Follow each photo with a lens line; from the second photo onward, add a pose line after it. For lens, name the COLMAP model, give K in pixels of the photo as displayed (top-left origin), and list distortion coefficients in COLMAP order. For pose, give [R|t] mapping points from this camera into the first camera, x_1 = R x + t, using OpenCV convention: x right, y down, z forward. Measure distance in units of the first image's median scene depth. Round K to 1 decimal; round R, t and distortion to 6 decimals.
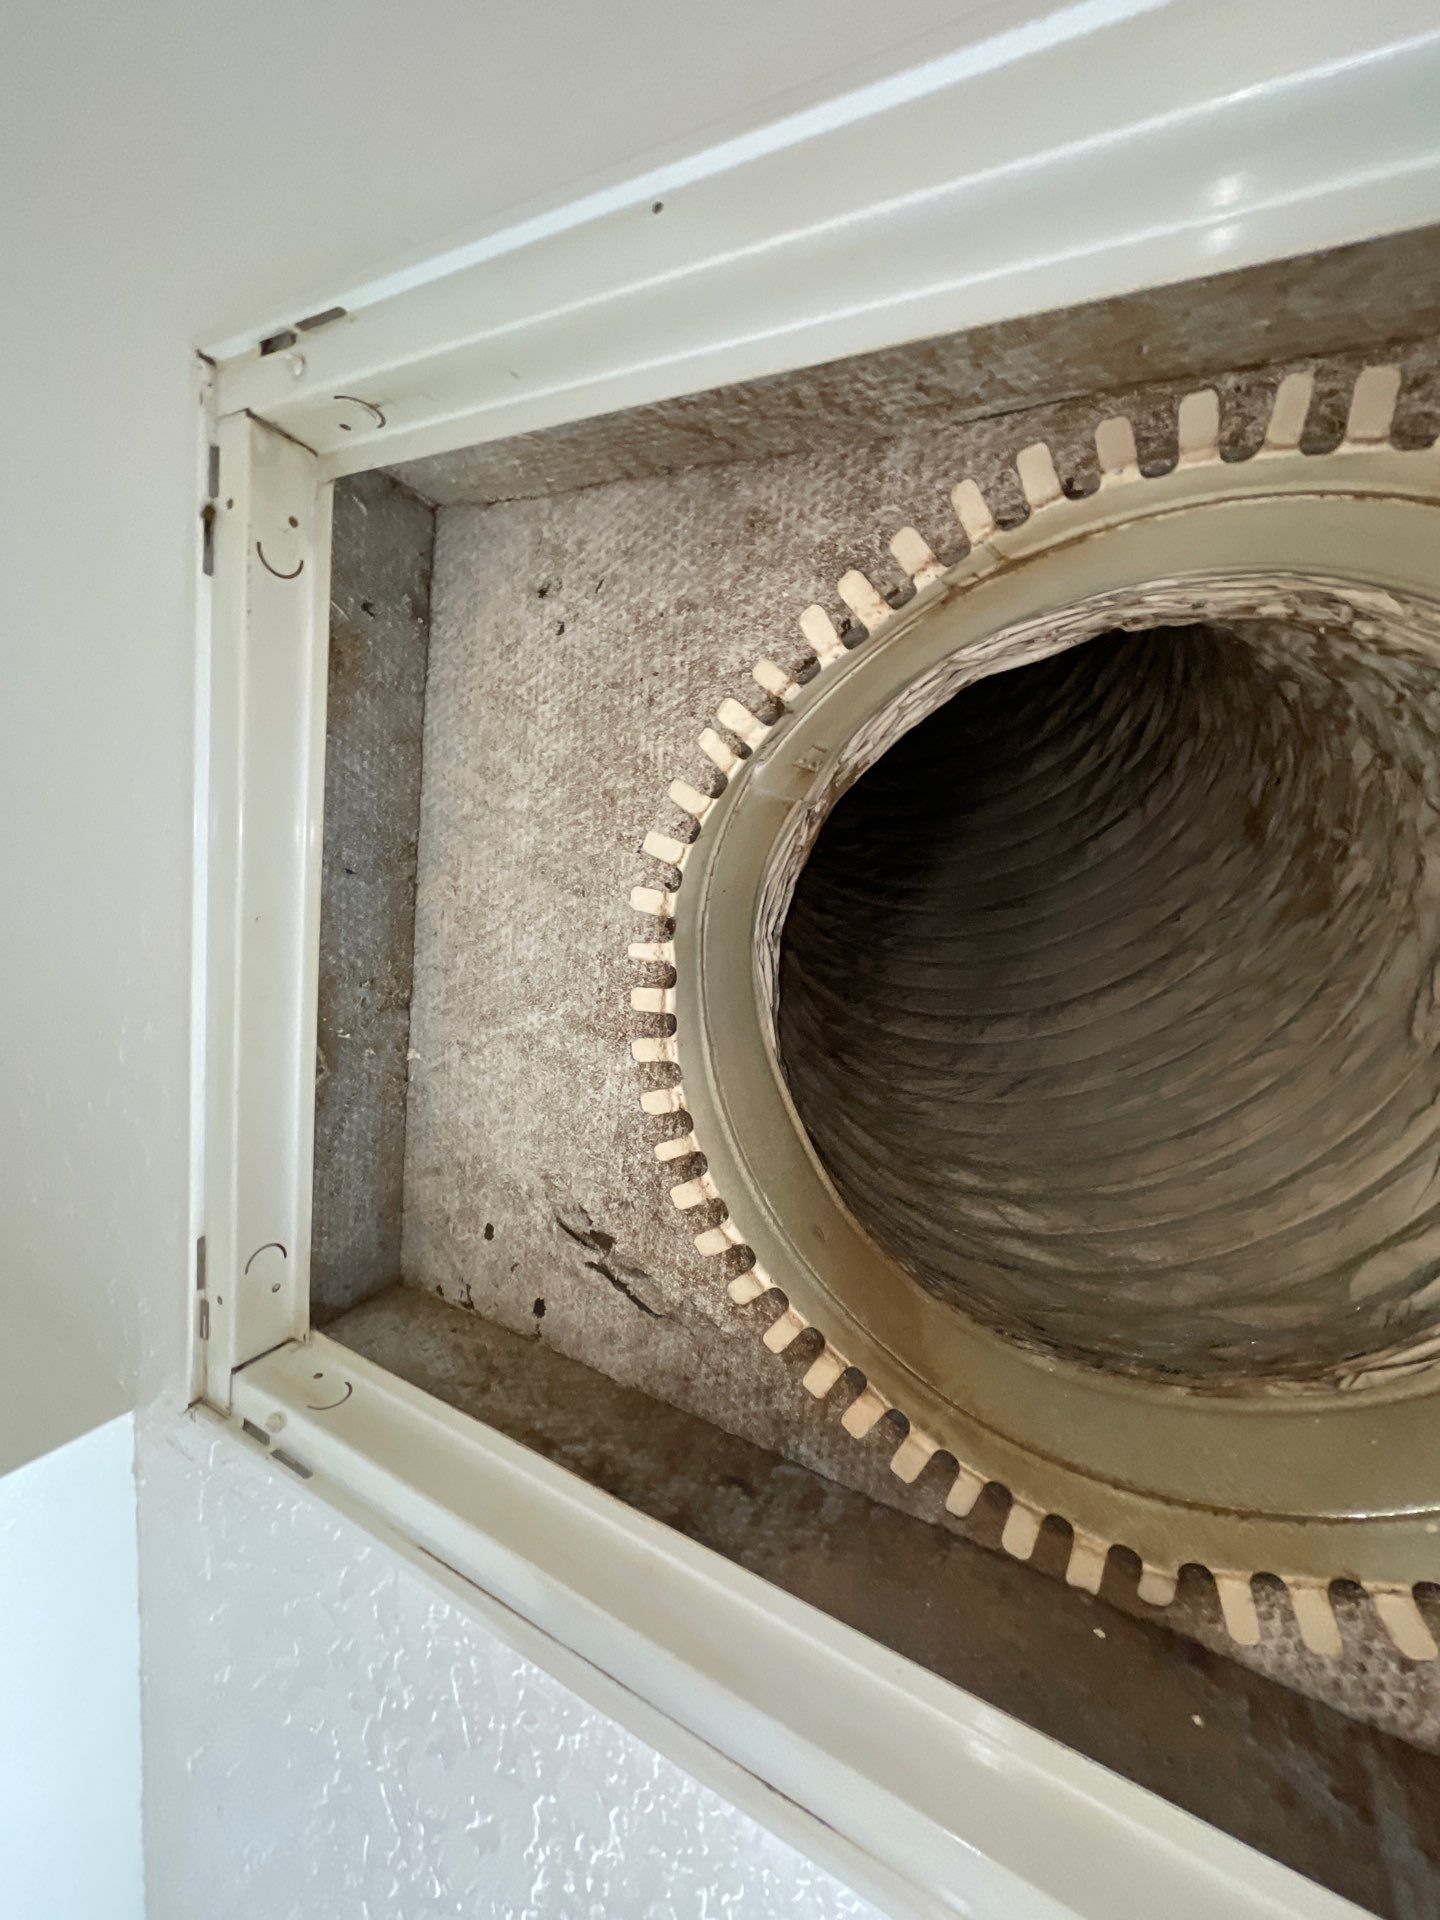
lens RADIAL K [[760.9, 0, 715.8], [0, 760.9, 967.3], [0, 0, 1]] dist [-0.000741, -0.001250]
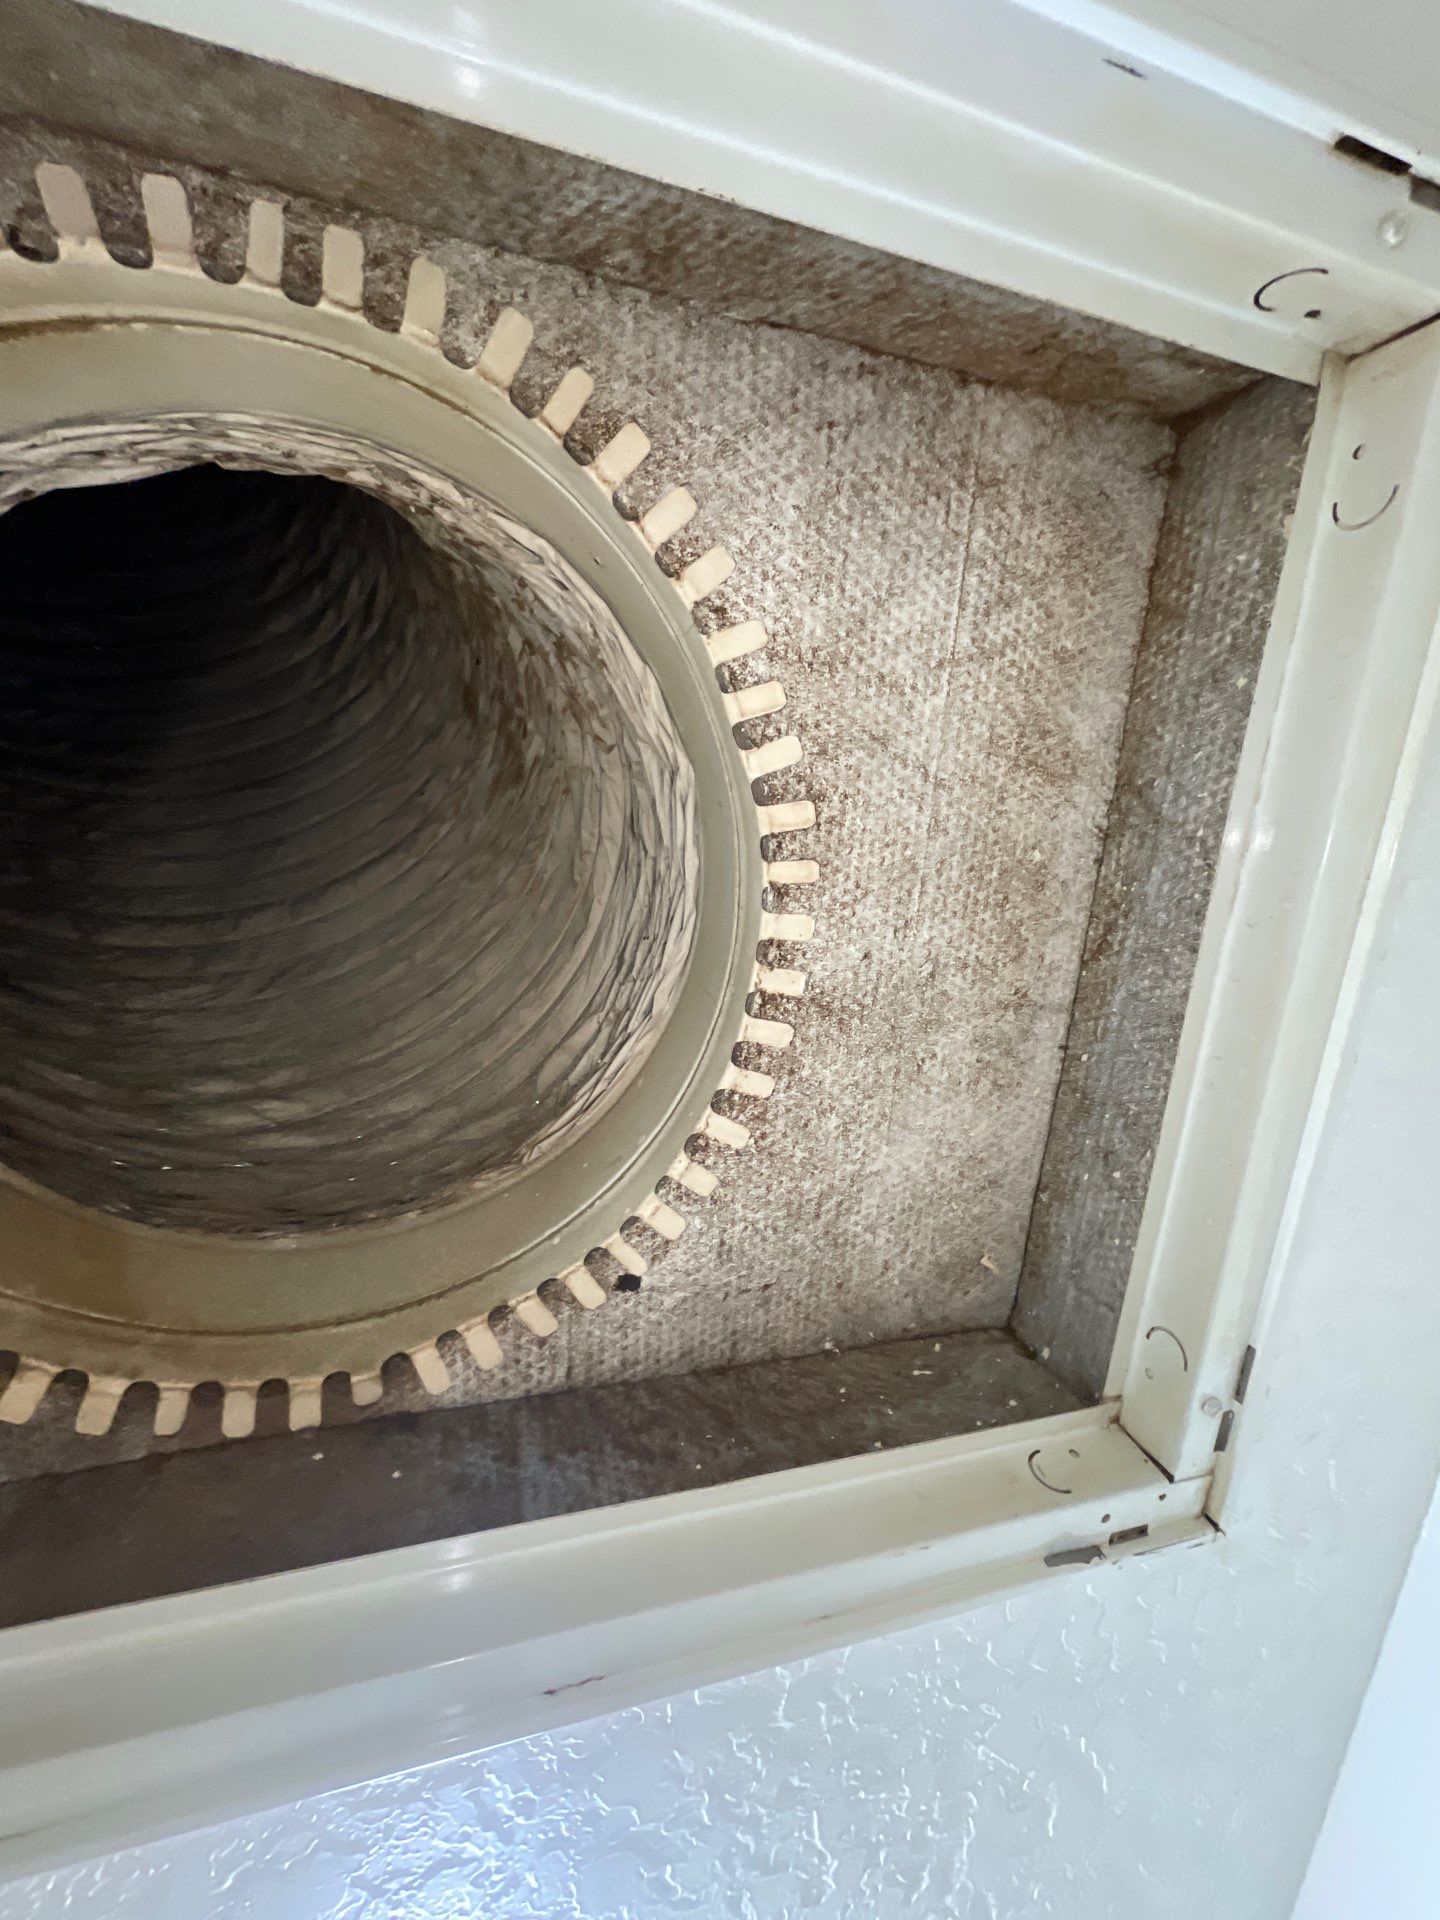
lens RADIAL K [[769.2, 0, 712.7], [0, 769.2, 967.2], [0, 0, 1]] dist [-0.000710, -0.000628]
pose [[0.713984, -0.189273, 0.674094, 0.240483], [0.088572, 0.979450, 0.181198, 0.029202], [-0.694537, -0.069666, 0.716076, -0.111421]]
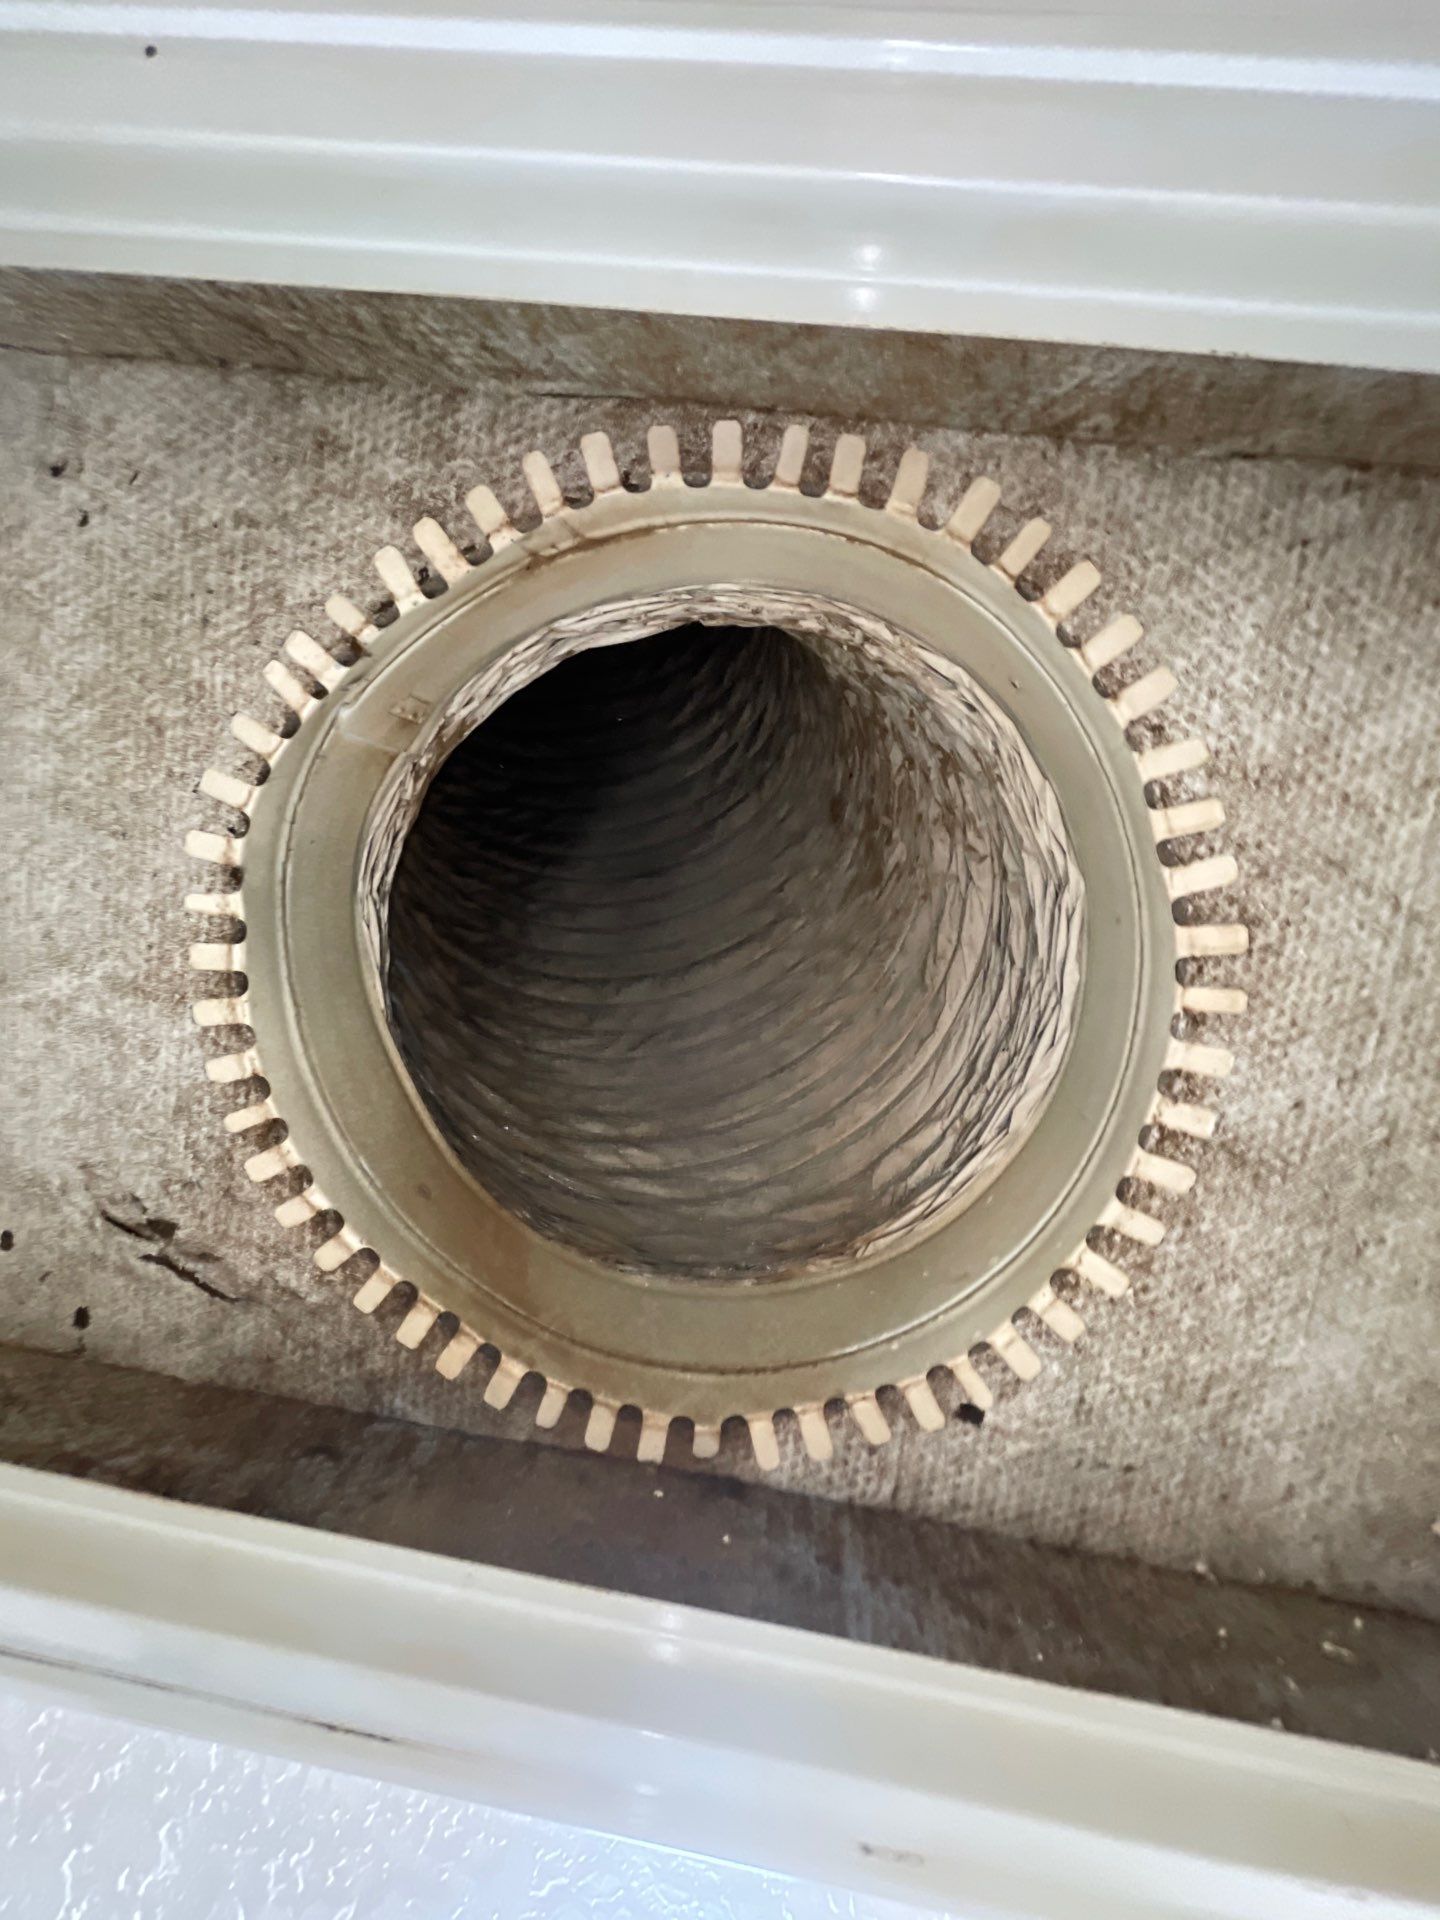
lens RADIAL K [[769.2, 0, 712.7], [0, 769.2, 967.2], [0, 0, 1]] dist [-0.000710, -0.000628]
pose [[0.923886, -0.015416, 0.382356, 0.116407], [0.002956, 0.999446, 0.033154, 0.027715], [-0.382655, -0.029500, 0.923420, -0.074122]]
